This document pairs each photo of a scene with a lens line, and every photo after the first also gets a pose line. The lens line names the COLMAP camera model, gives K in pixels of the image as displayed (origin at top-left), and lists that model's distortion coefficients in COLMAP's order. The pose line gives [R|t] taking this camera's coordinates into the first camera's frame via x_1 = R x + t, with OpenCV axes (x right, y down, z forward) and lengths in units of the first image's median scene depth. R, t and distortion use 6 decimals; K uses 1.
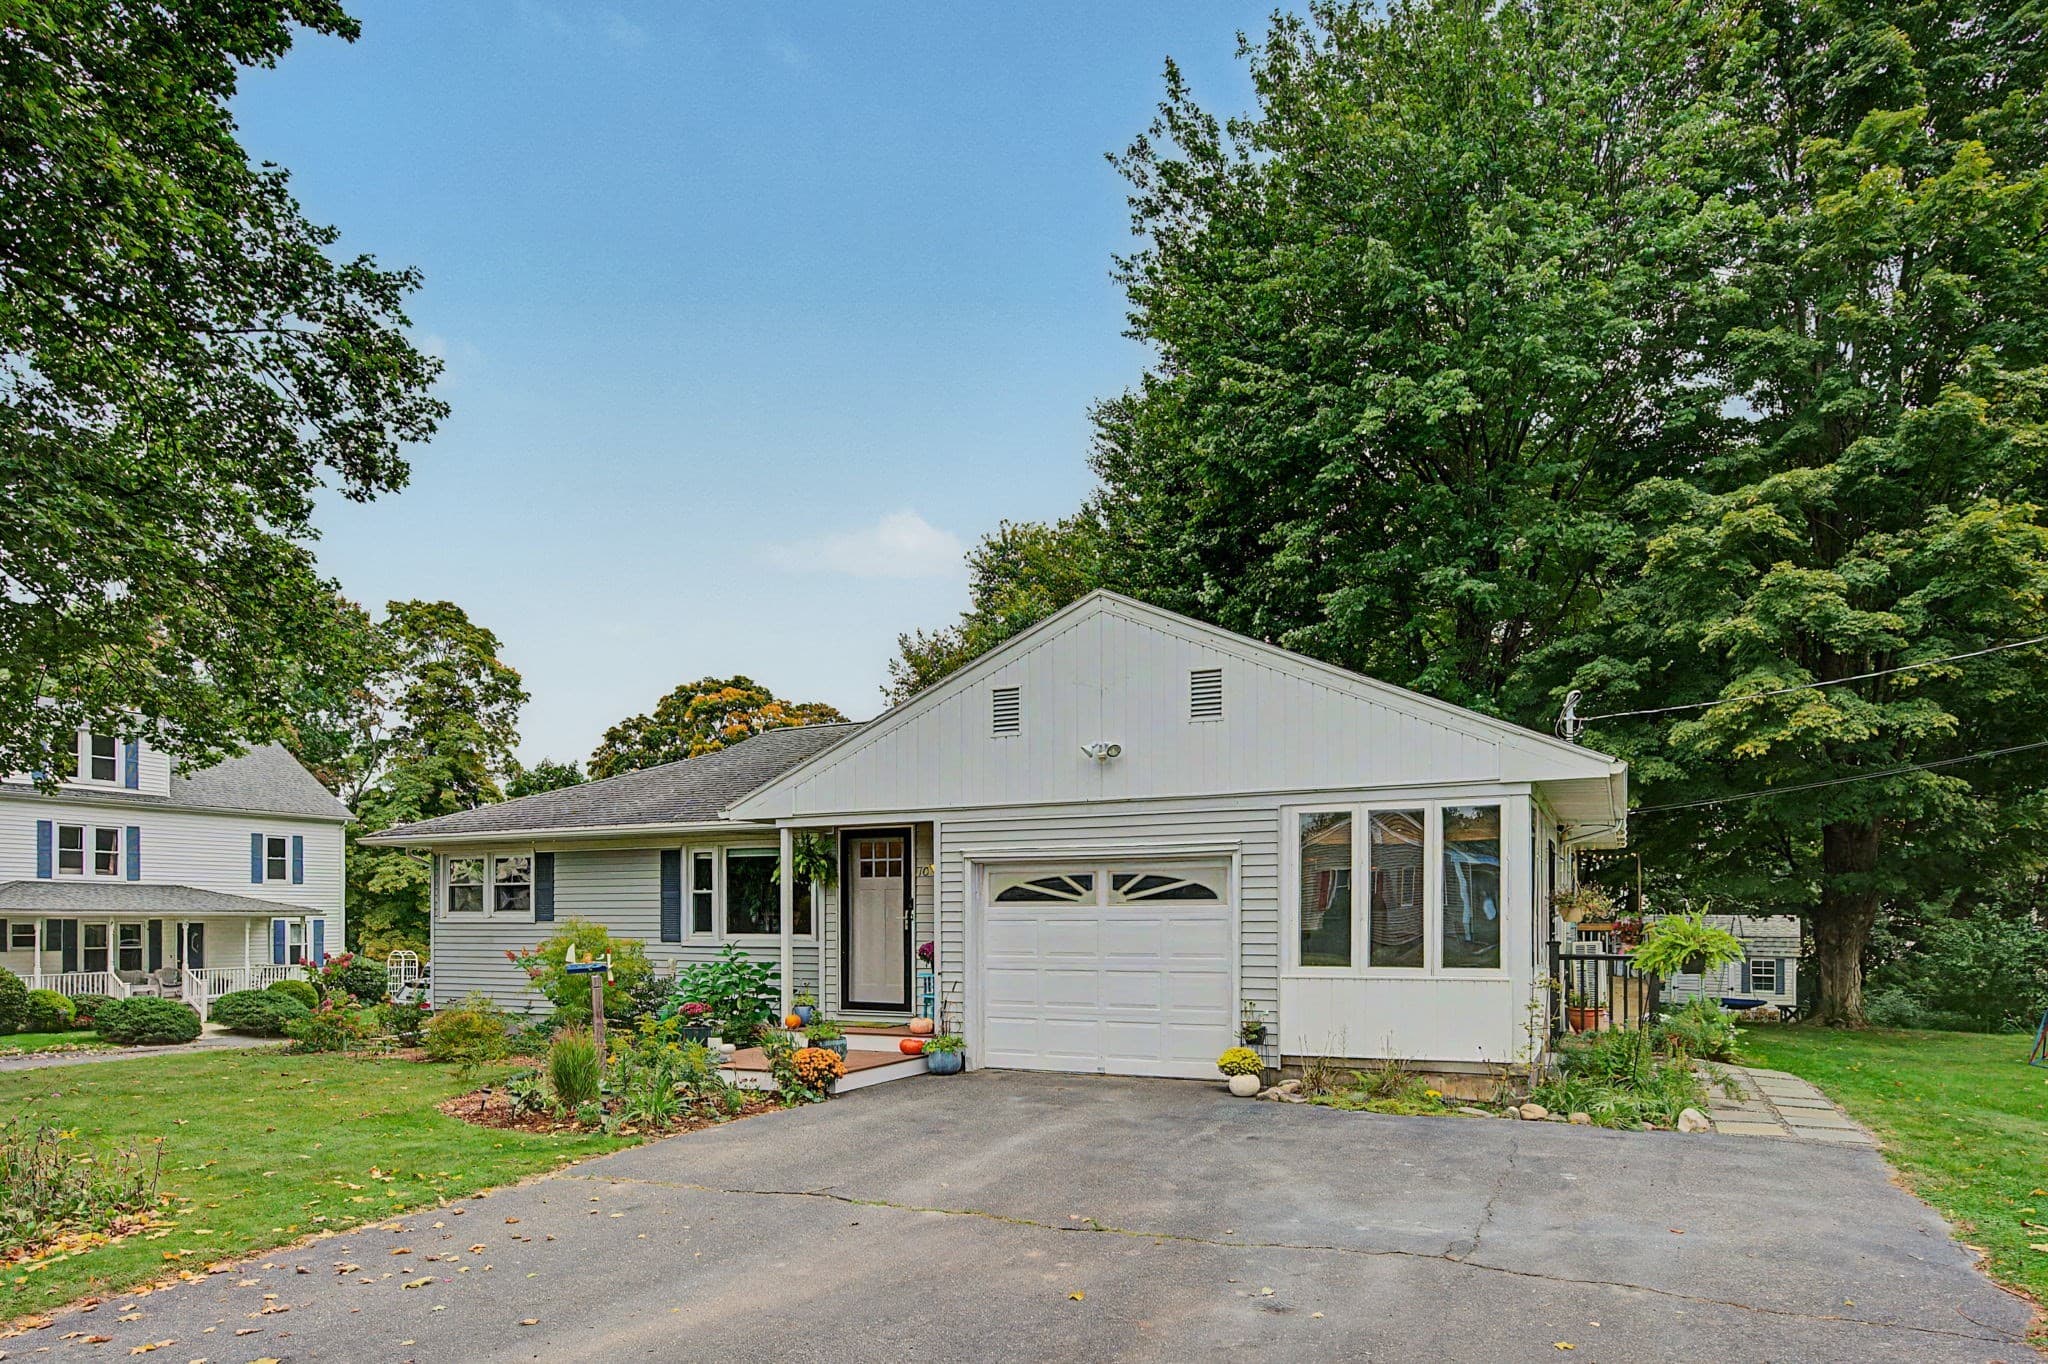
lens RADIAL K [[1260.2, 0, 1051.6], [0, 1260.2, 881.7], [0, 0, 1]] dist [0.006559, 0.006858]
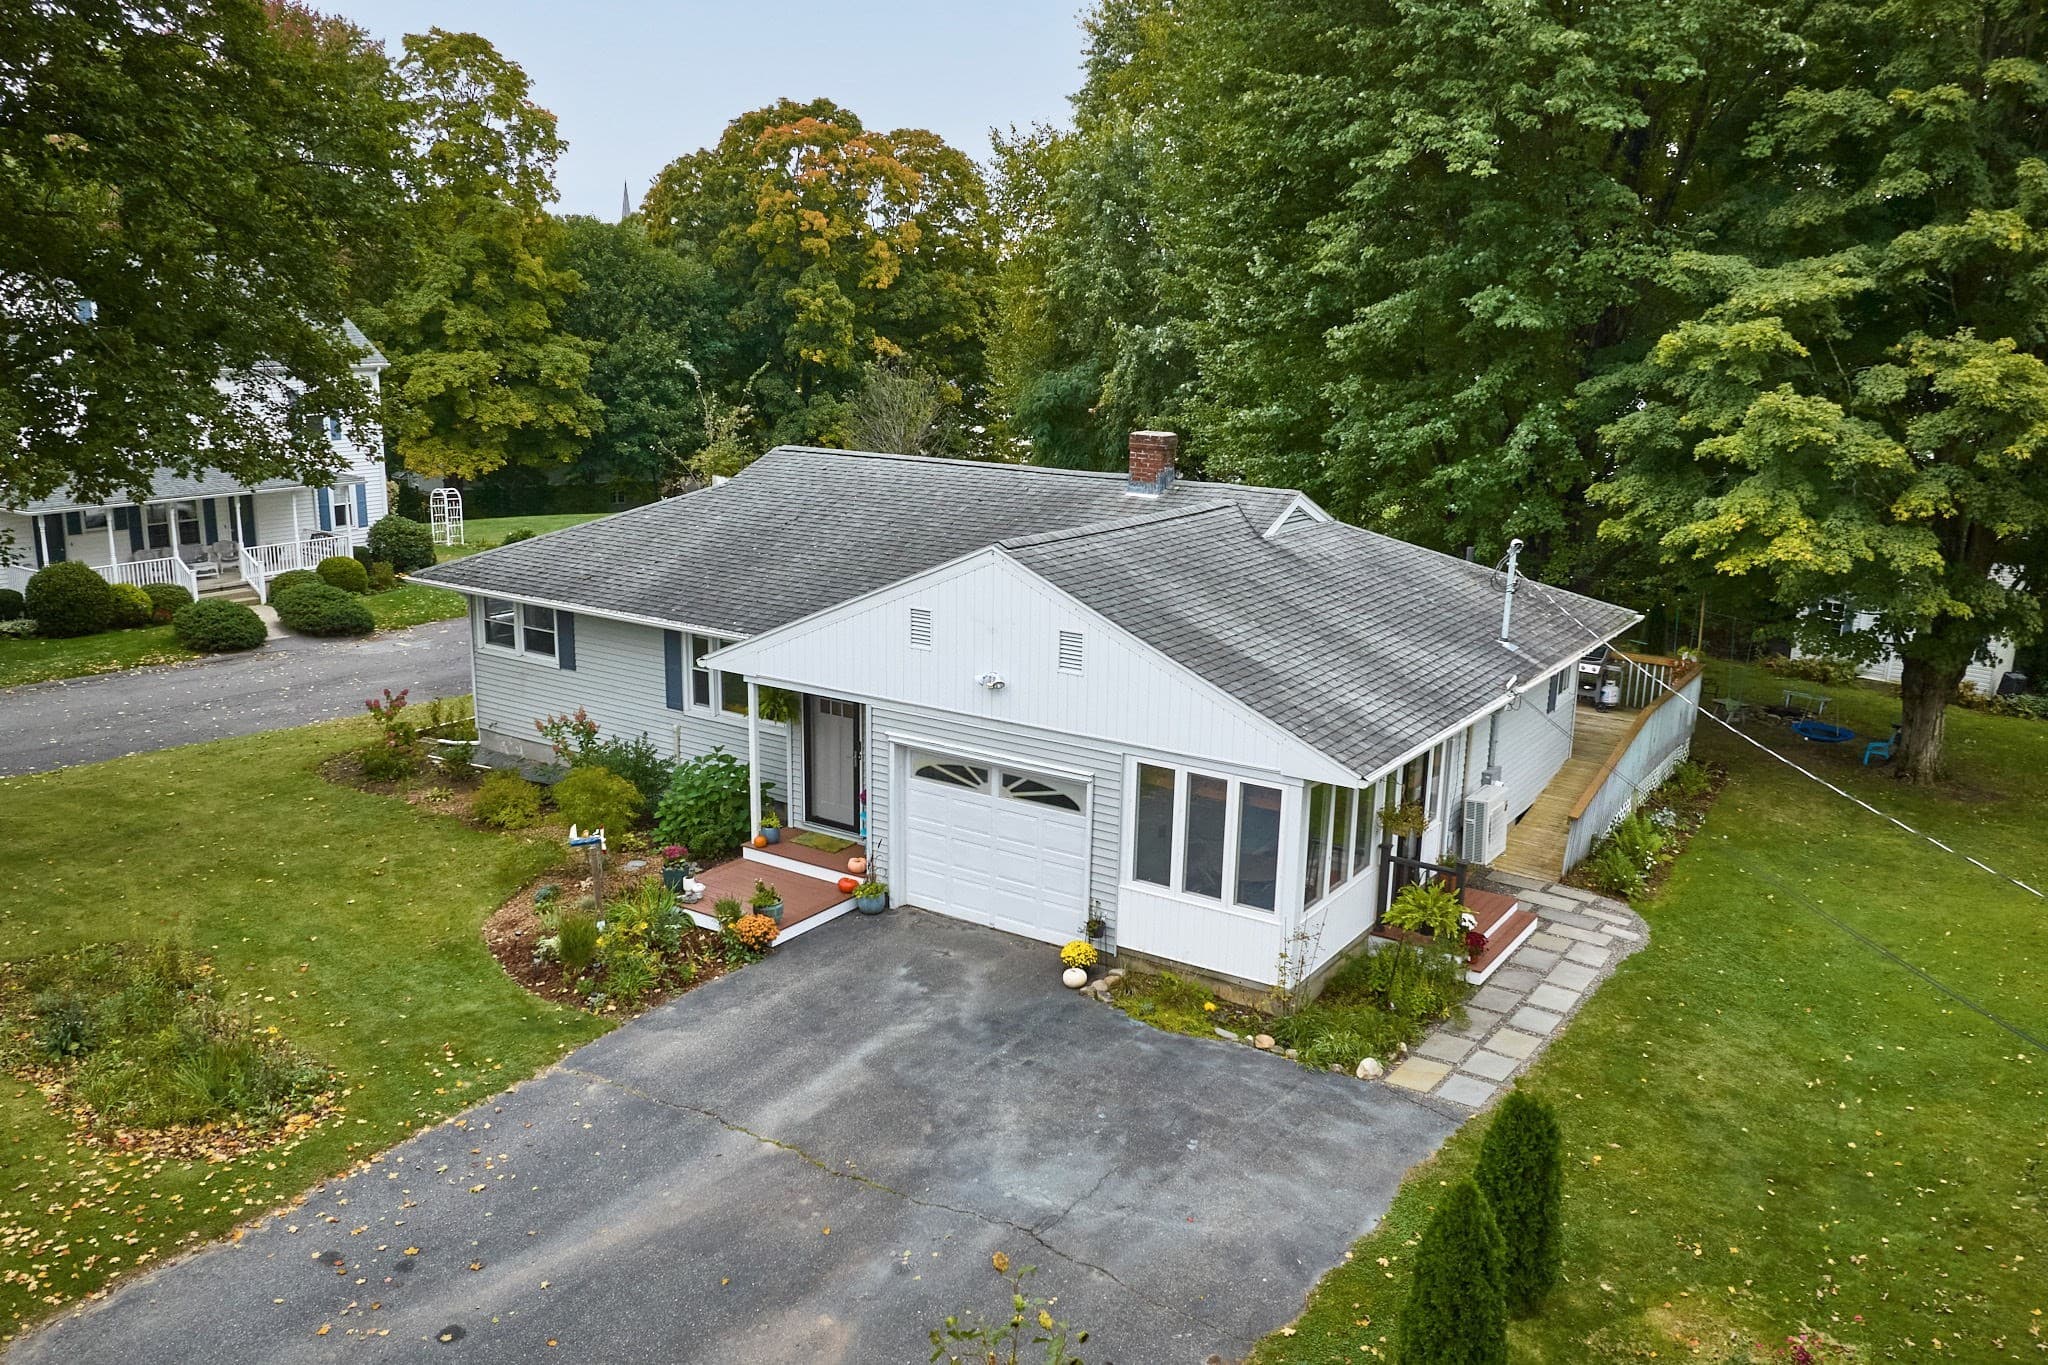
lens RADIAL K [[1644.1, 0, 1023.2], [0, 1644.1, 683.4], [0, 0, 1]] dist [-0.015672, -0.012624]
pose [[0.989791, 0.055936, -0.131089, 0.145606], [-0.021784, 0.968332, 0.248712, -0.260733], [0.140850, -0.243318, 0.959665, -0.261172]]
